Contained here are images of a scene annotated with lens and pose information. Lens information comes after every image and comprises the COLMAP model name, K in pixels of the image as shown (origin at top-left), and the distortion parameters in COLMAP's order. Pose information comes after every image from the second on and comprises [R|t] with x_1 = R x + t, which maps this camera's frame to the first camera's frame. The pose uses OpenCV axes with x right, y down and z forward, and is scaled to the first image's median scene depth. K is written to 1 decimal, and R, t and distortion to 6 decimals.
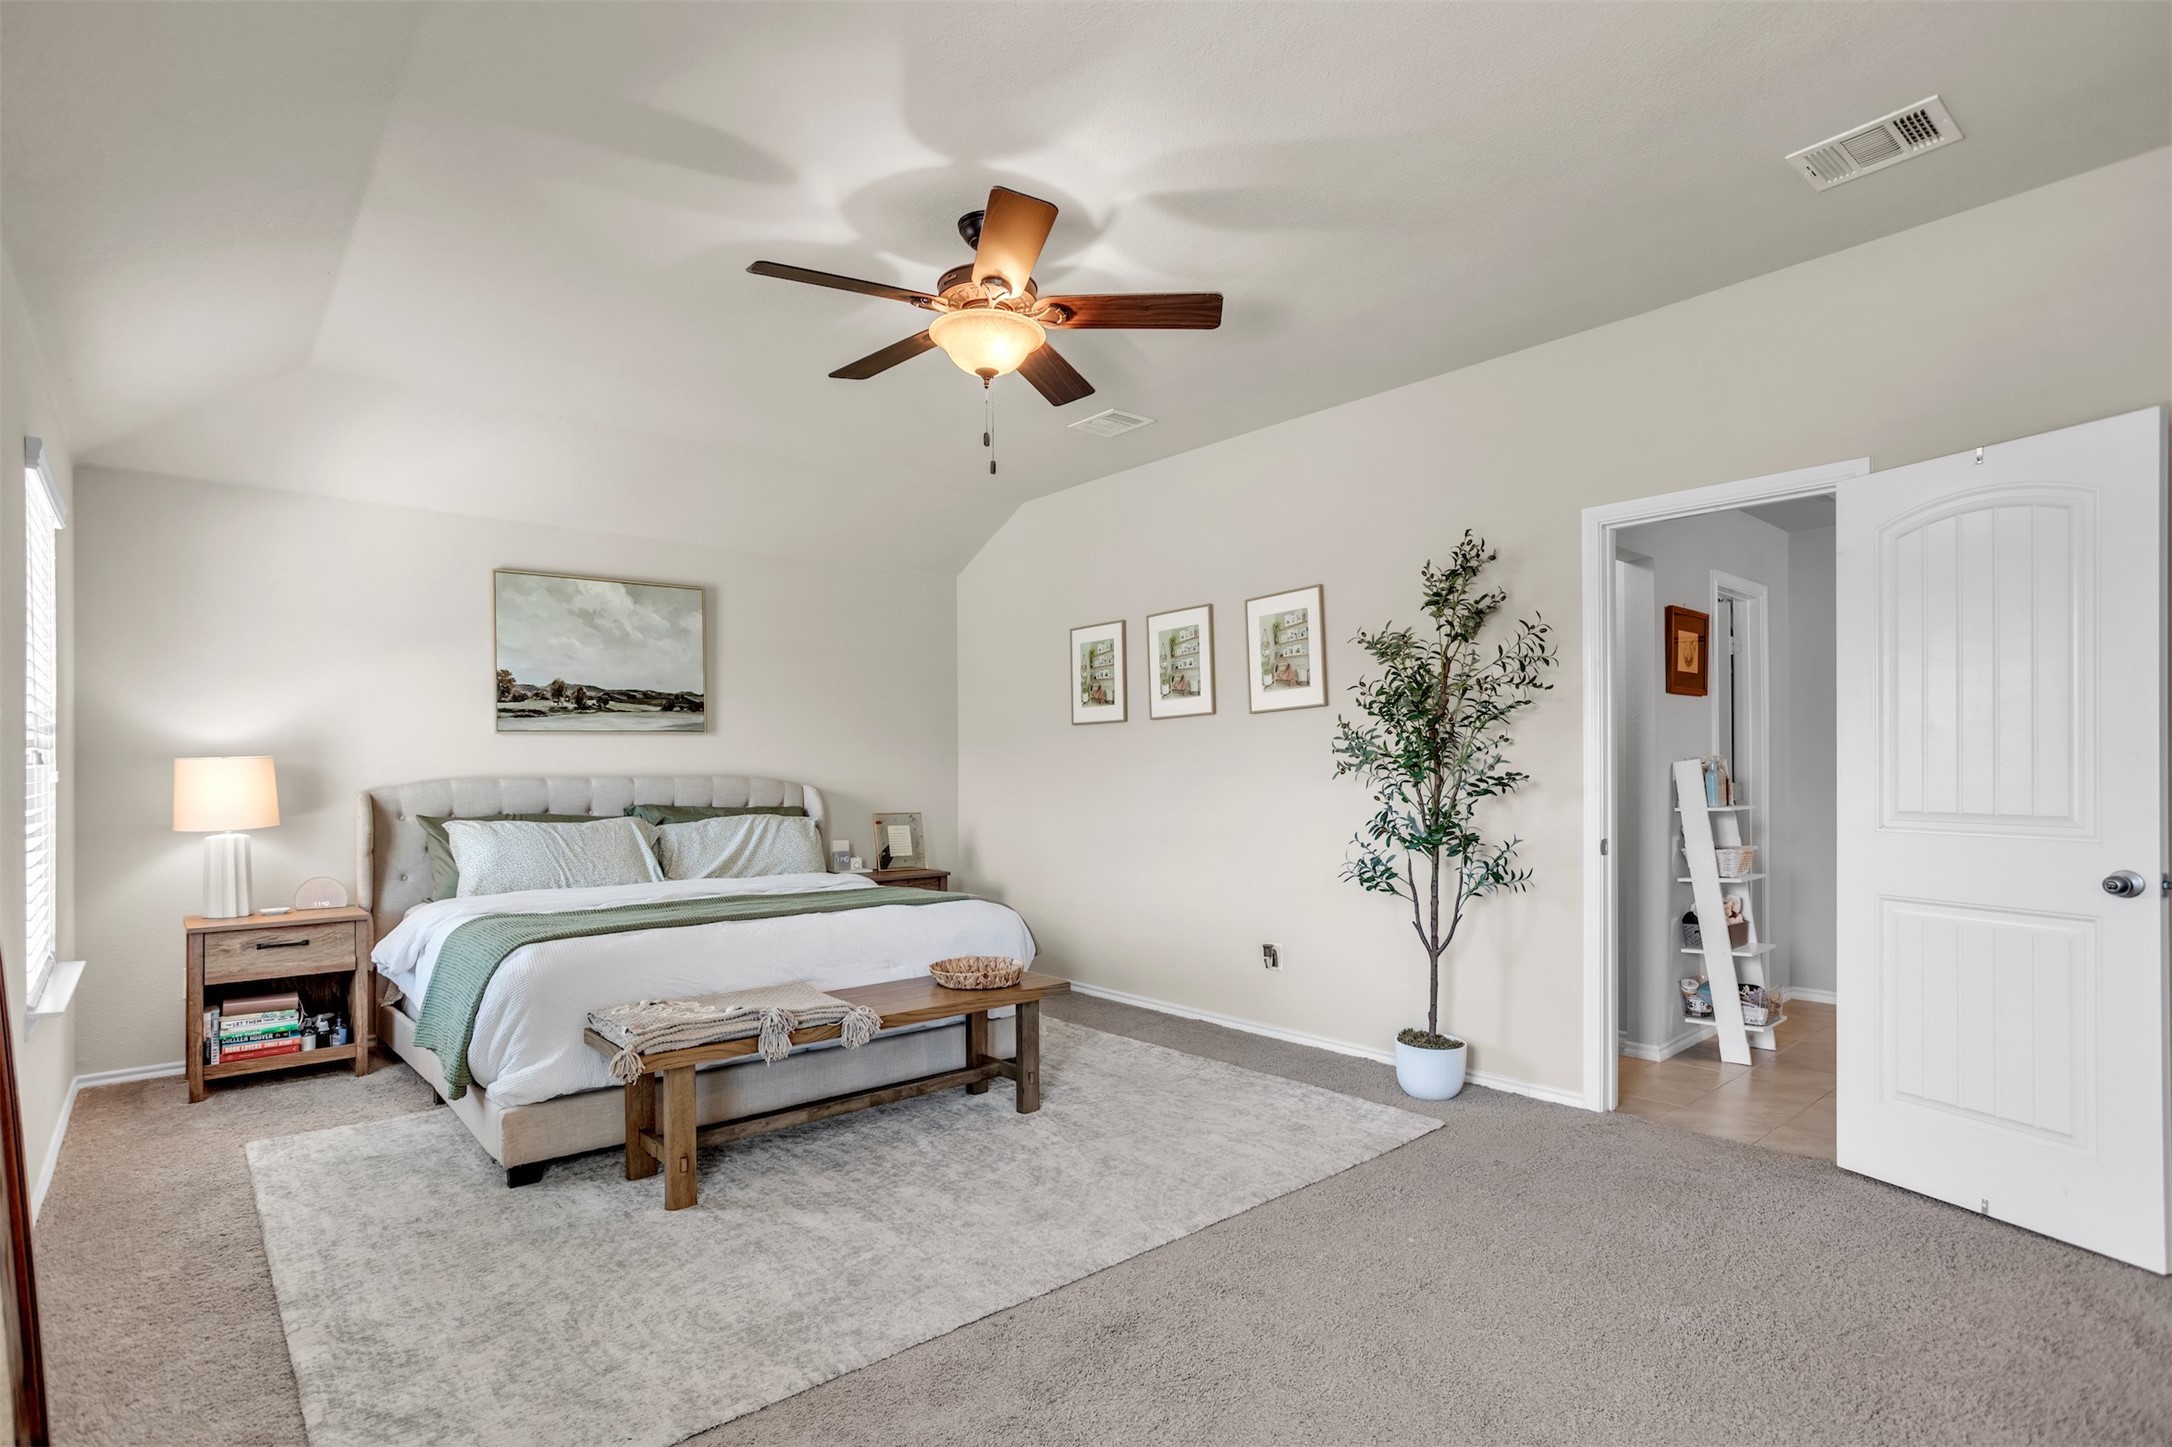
lens RADIAL K [[1072.5, 0, 1064.0], [0, 1072.5, 741.2], [0, 0, 1]] dist [-0.025416, 0.000488]
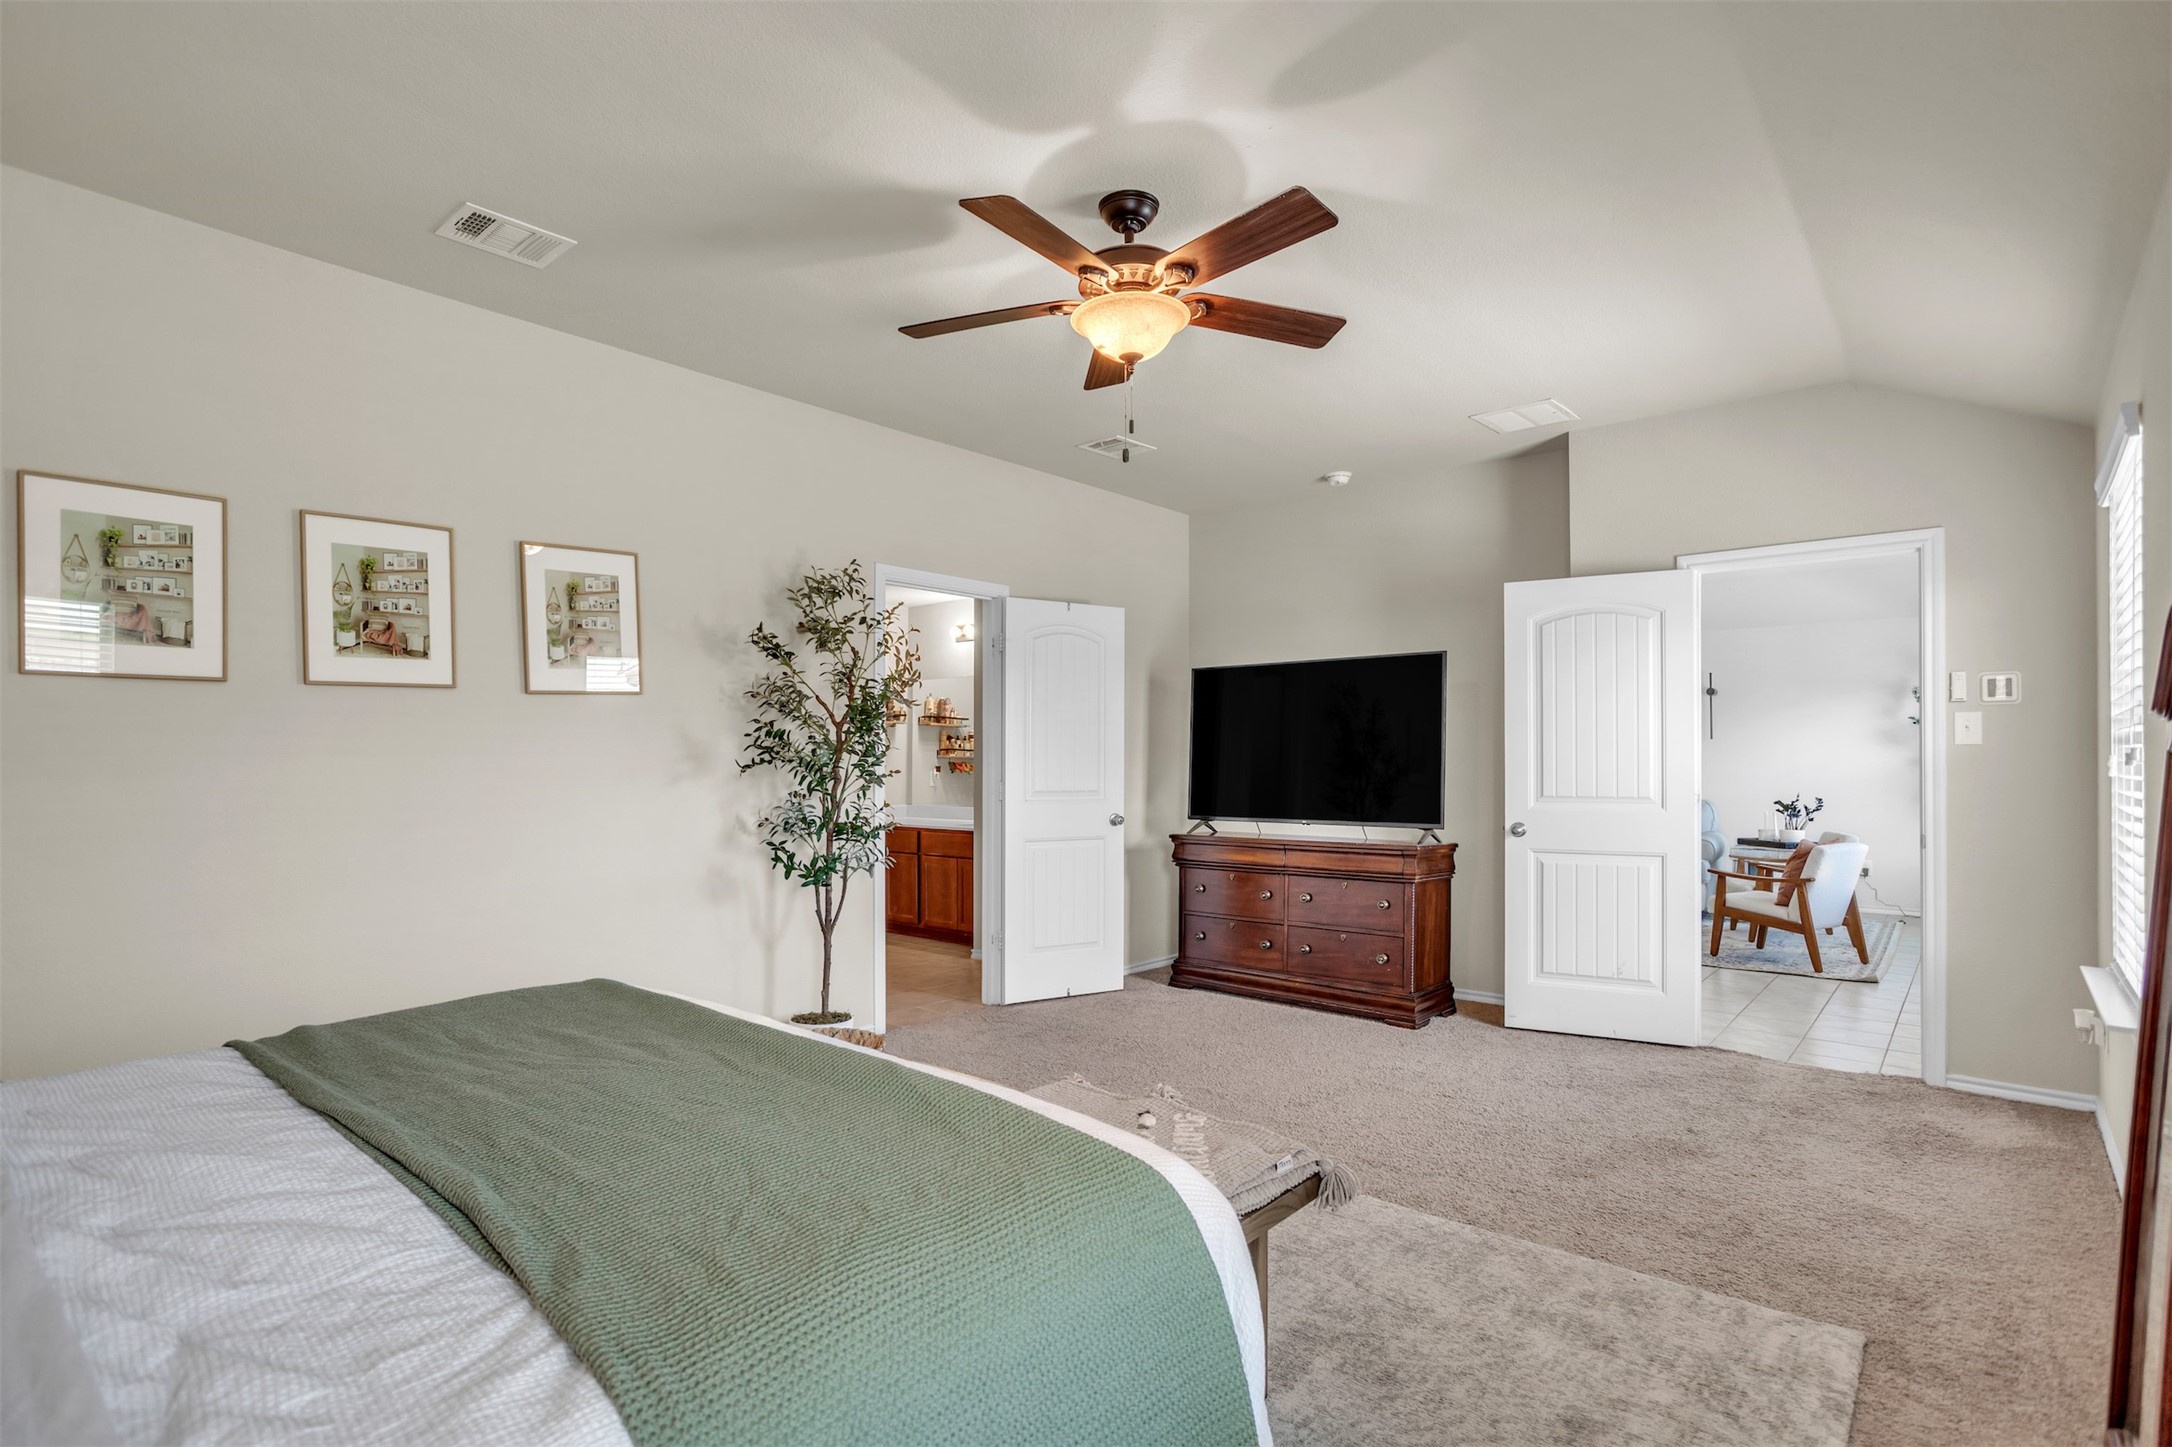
lens RADIAL K [[1072.5, 0, 1064.0], [0, 1072.5, 741.2], [0, 0, 1]] dist [-0.025416, 0.000488]
pose [[-0.158203, 0.036844, 0.986719, -0.599306], [-0.012395, 0.999151, -0.039296, 0.030914], [-0.987329, -0.018447, -0.157612, 0.724264]]
